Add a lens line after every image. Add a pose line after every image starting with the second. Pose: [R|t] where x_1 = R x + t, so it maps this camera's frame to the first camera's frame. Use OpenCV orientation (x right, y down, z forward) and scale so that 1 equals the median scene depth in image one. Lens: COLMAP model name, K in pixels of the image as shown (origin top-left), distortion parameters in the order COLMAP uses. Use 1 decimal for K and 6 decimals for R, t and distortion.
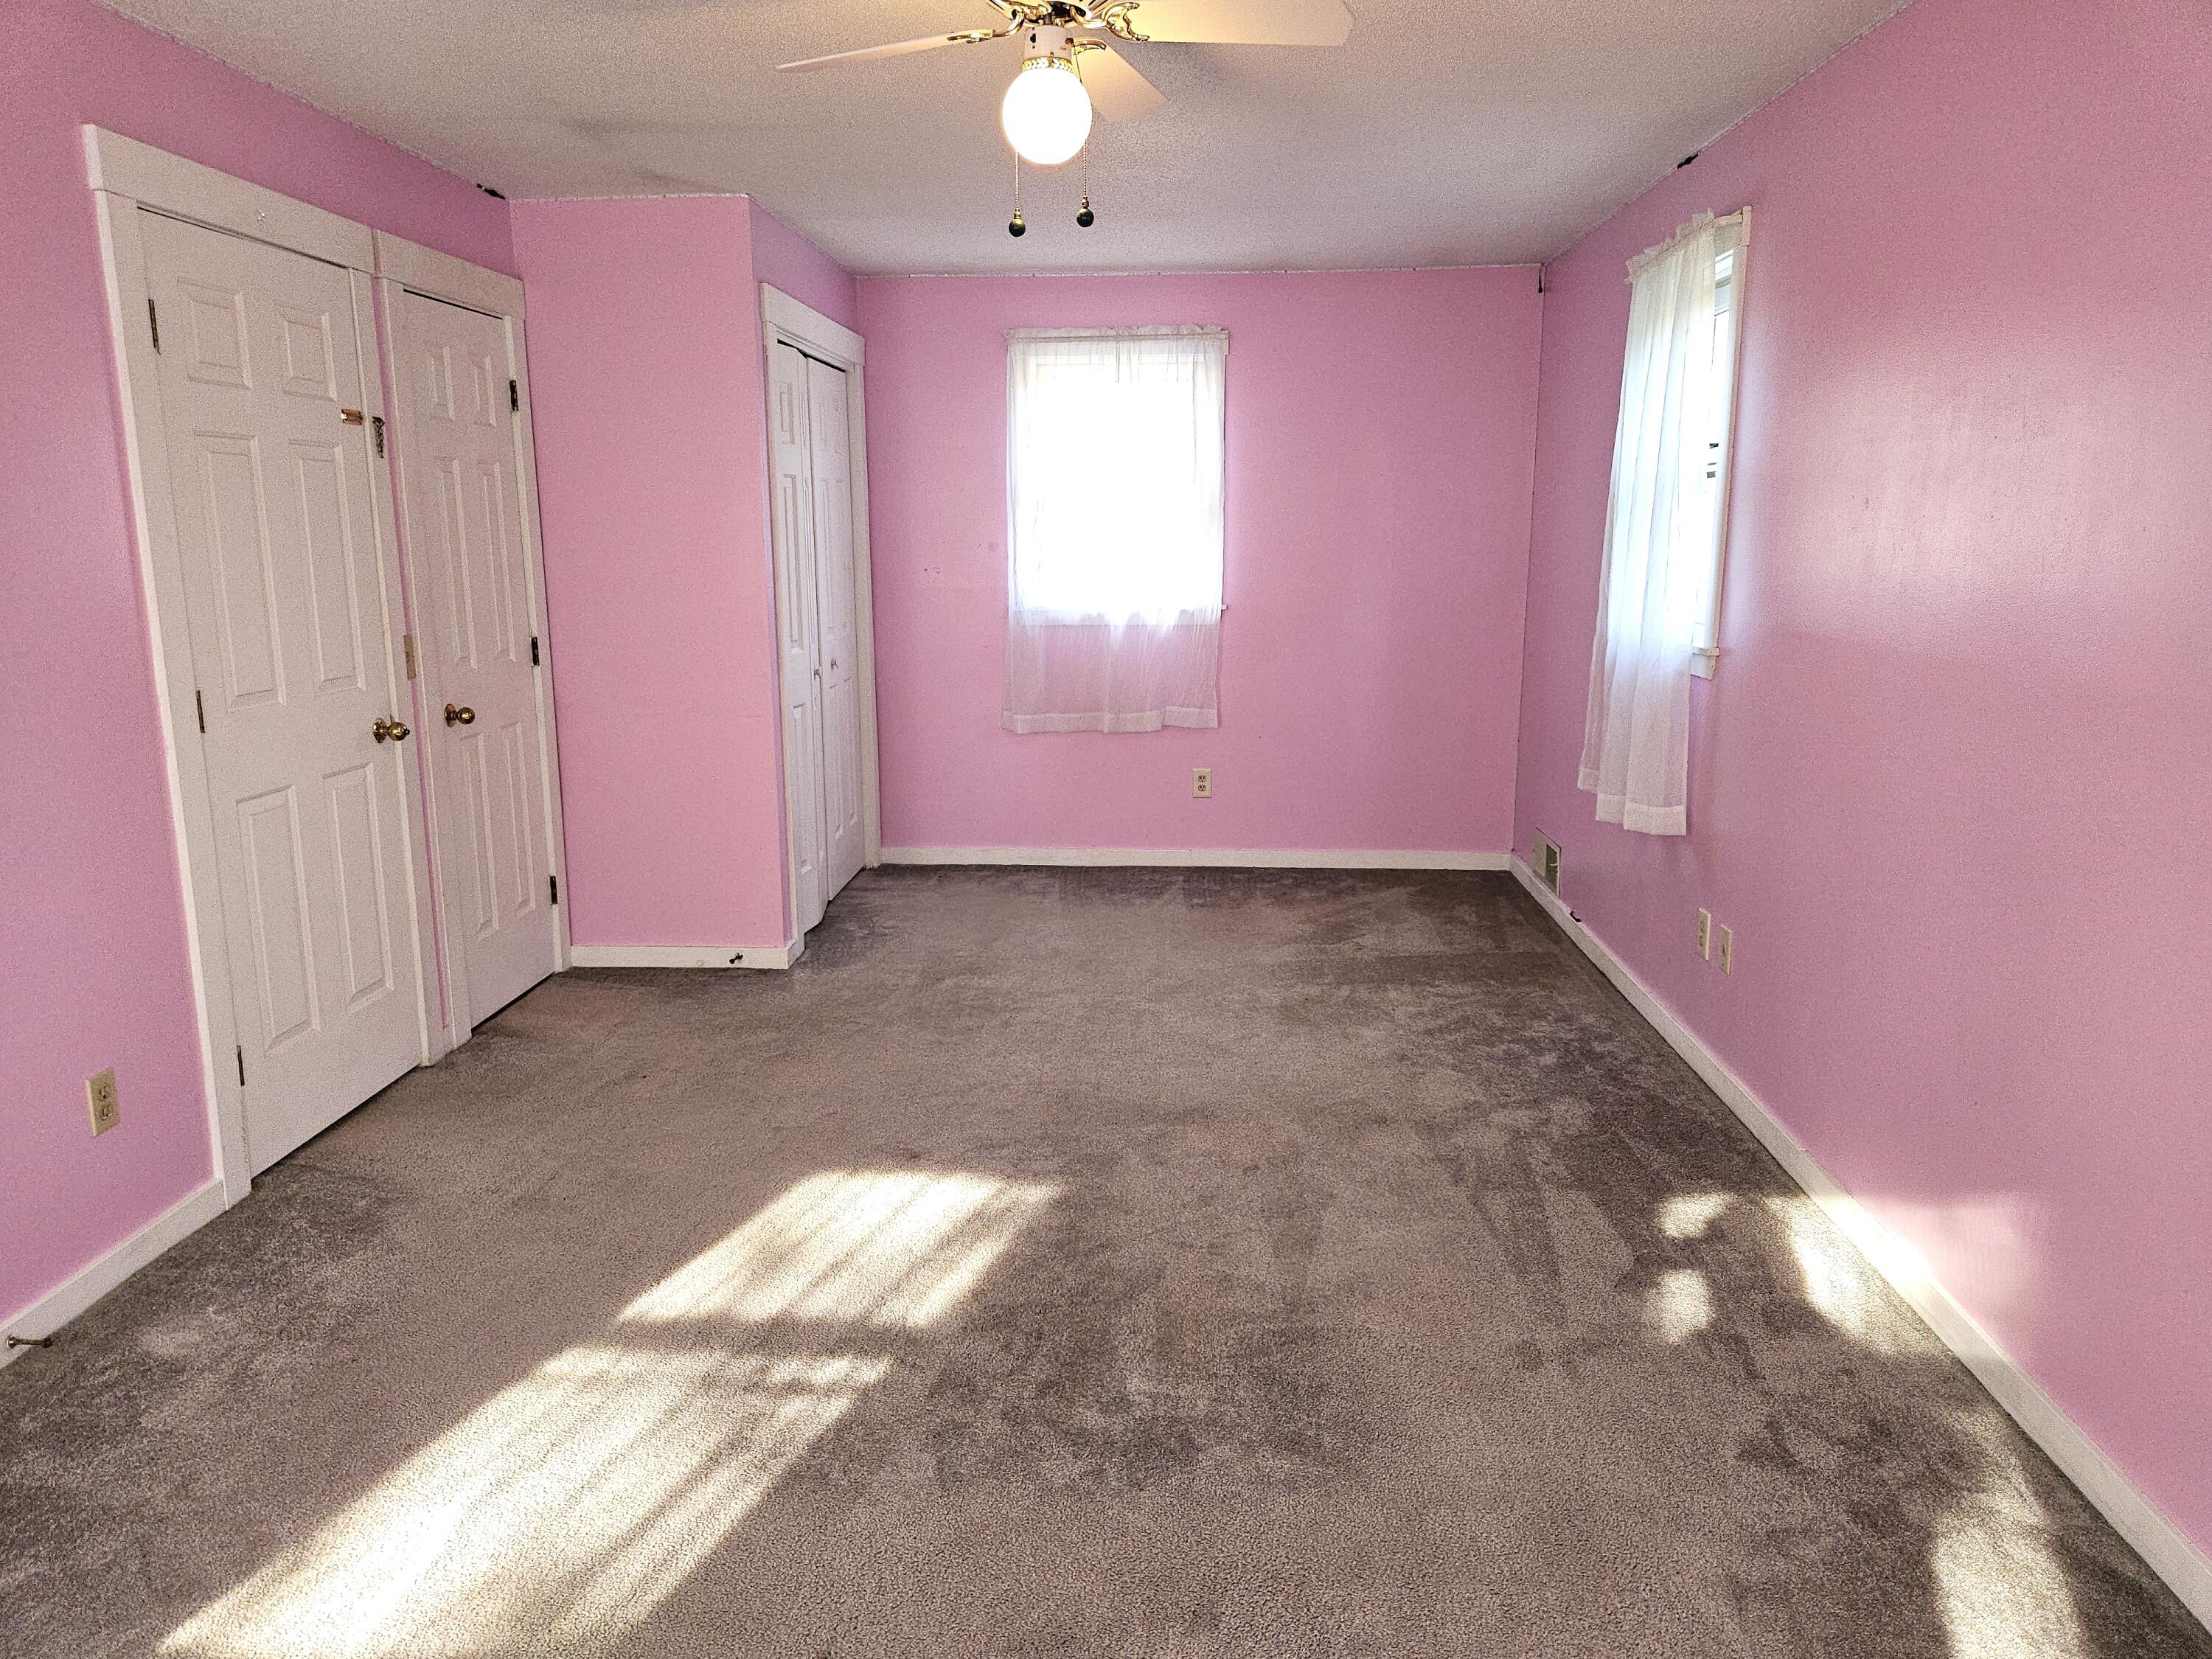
lens RADIAL K [[1509.3, 0, 1103.0], [0, 1509.3, 813.1], [0, 0, 1]] dist [0.079579, -0.096089]
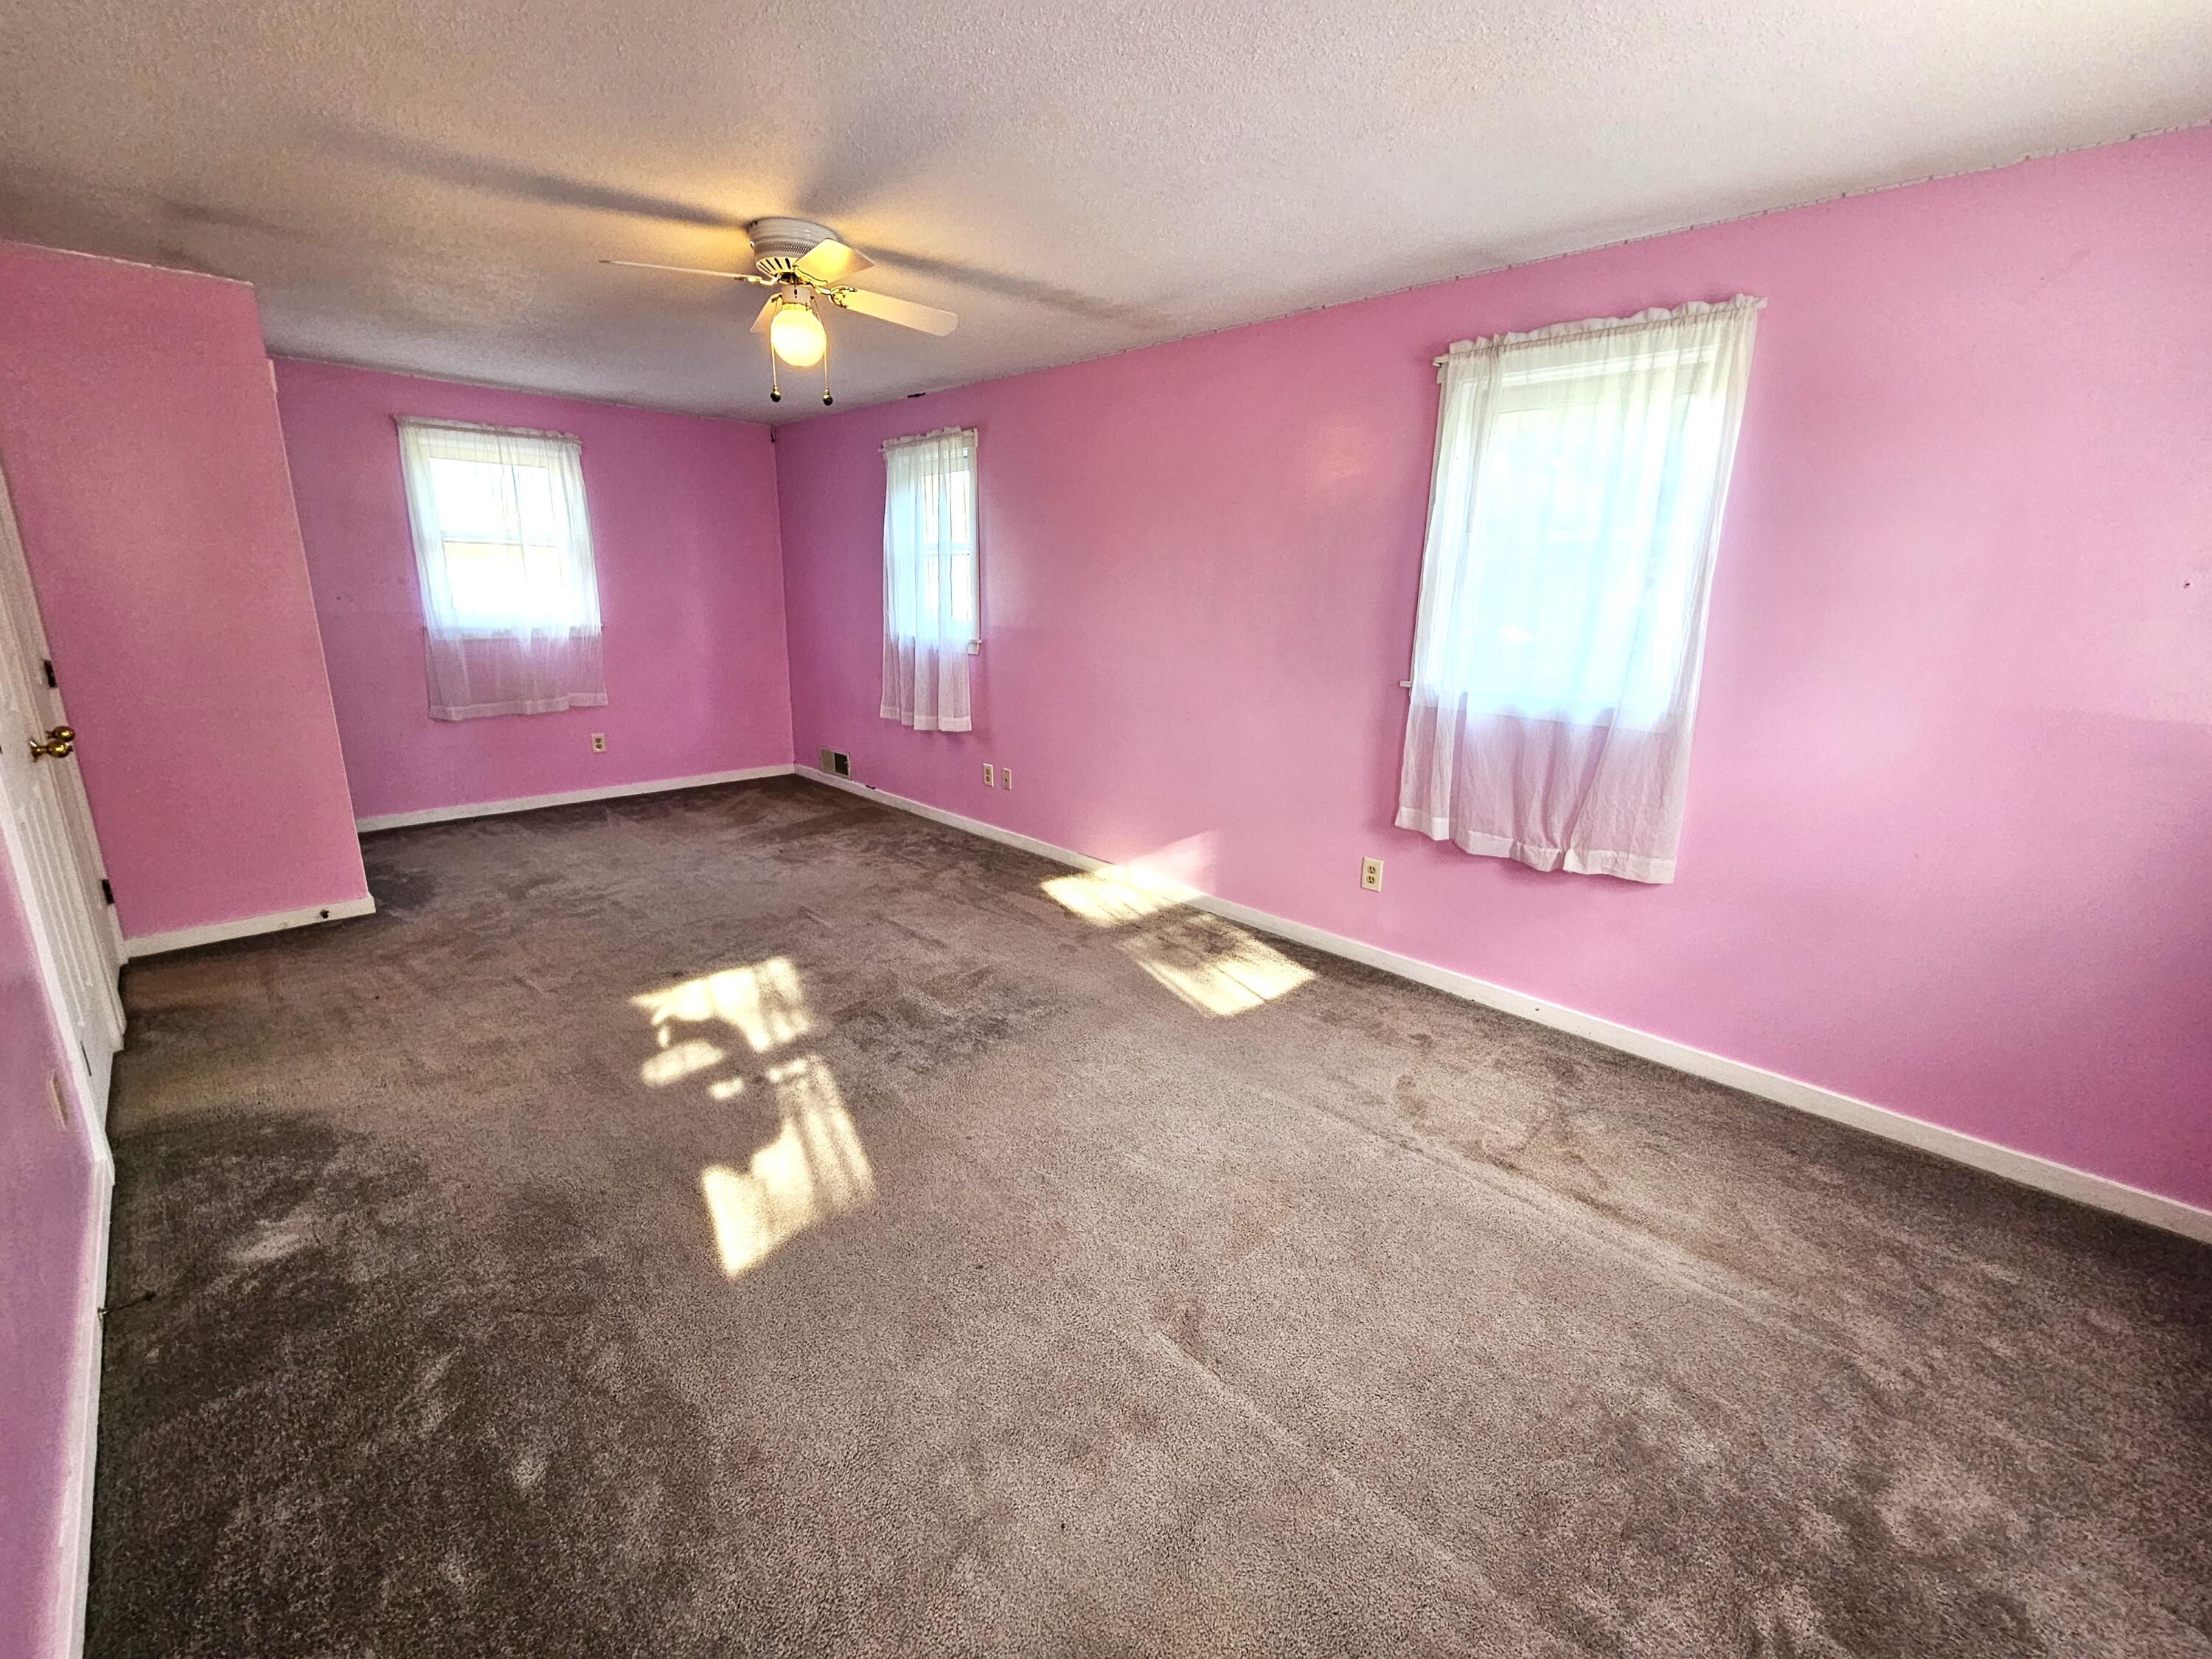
lens RADIAL K [[910.7, 0, 1107.1], [0, 910.7, 818.8], [0, 0, 1]] dist [-0.000585, -0.000615]
pose [[0.658626, -0.169320, 0.733173, -0.404805], [0.115579, 0.985556, 0.123779, 0.000387], [-0.743541, 0.003216, 0.668682, 0.023789]]
